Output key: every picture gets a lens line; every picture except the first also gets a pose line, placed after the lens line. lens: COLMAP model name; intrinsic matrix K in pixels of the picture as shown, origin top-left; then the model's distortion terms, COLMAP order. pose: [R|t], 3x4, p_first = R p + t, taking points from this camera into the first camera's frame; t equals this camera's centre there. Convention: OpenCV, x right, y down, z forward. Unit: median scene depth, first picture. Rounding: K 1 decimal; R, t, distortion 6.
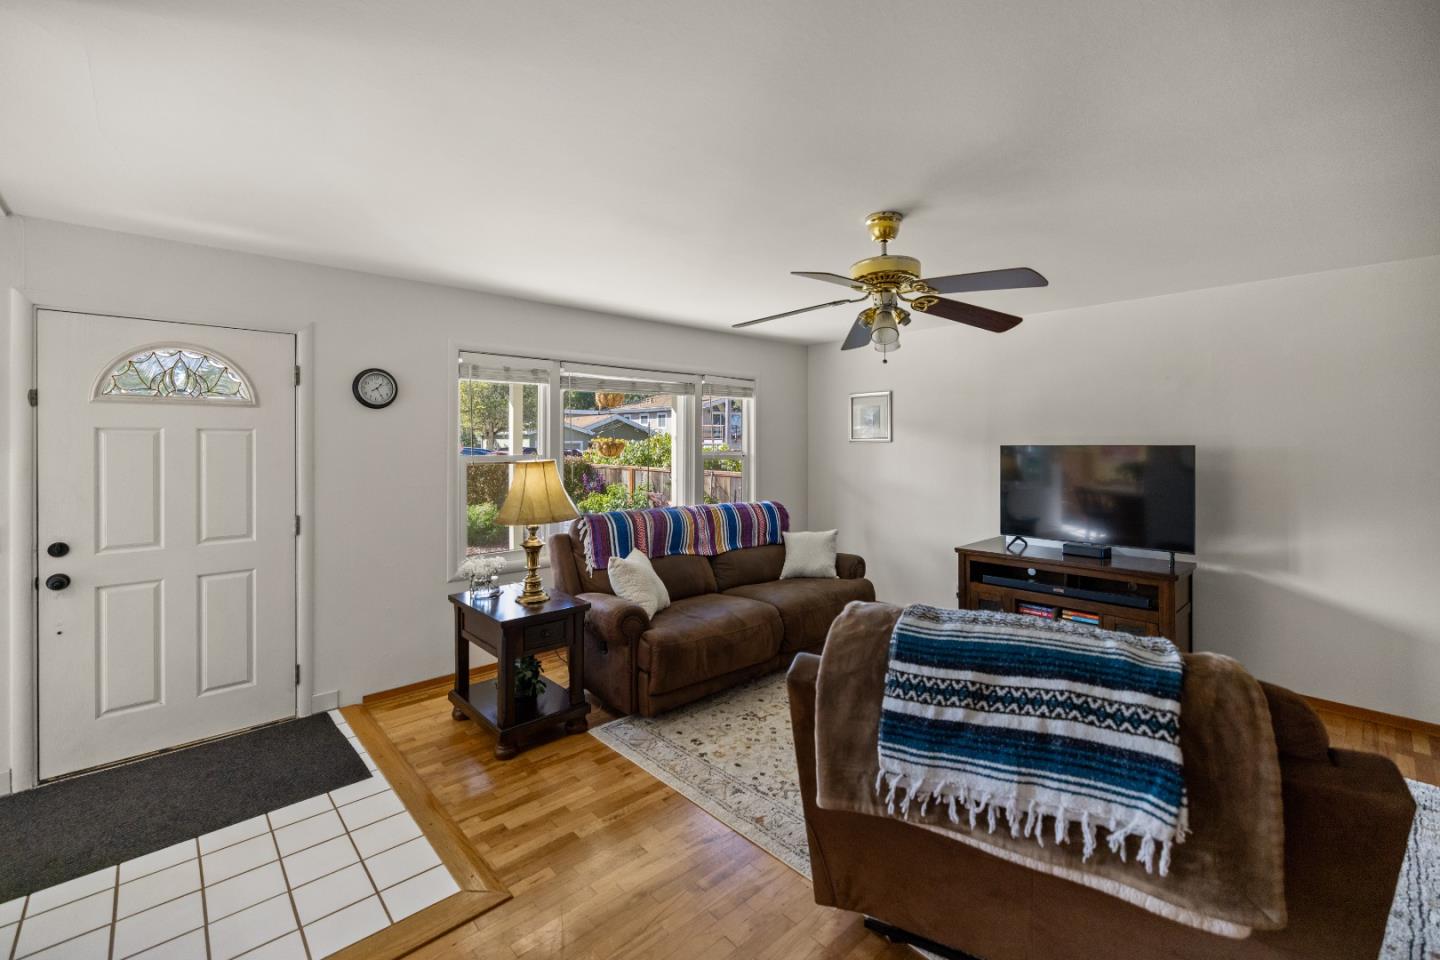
lens RADIAL K [[616.4, 0, 752.7], [0, 616.4, 441.3], [0, 0, 1]] dist [-0.000974, 0.000206]
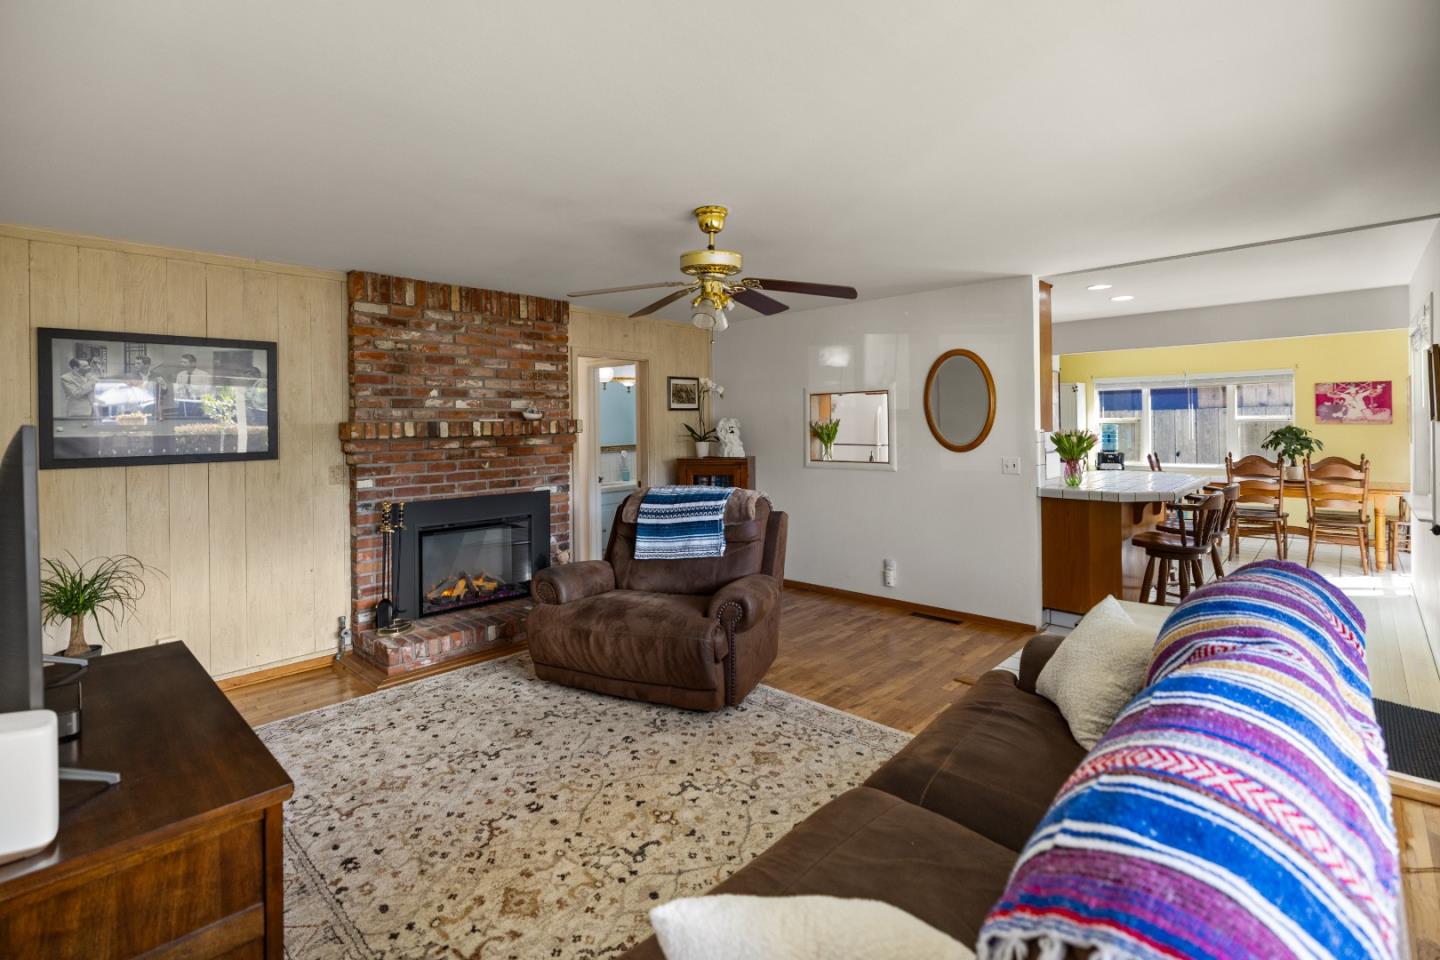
lens RADIAL K [[656.6, 0, 726.2], [0, 656.6, 419.1], [0, 0, 1]] dist [-0.004395, -0.000054]
pose [[-0.999316, 0.012743, -0.034710, 0.212836], [0.012919, 0.999905, -0.004864, 0.013980], [0.034645, -0.005309, -0.999386, 2.027515]]
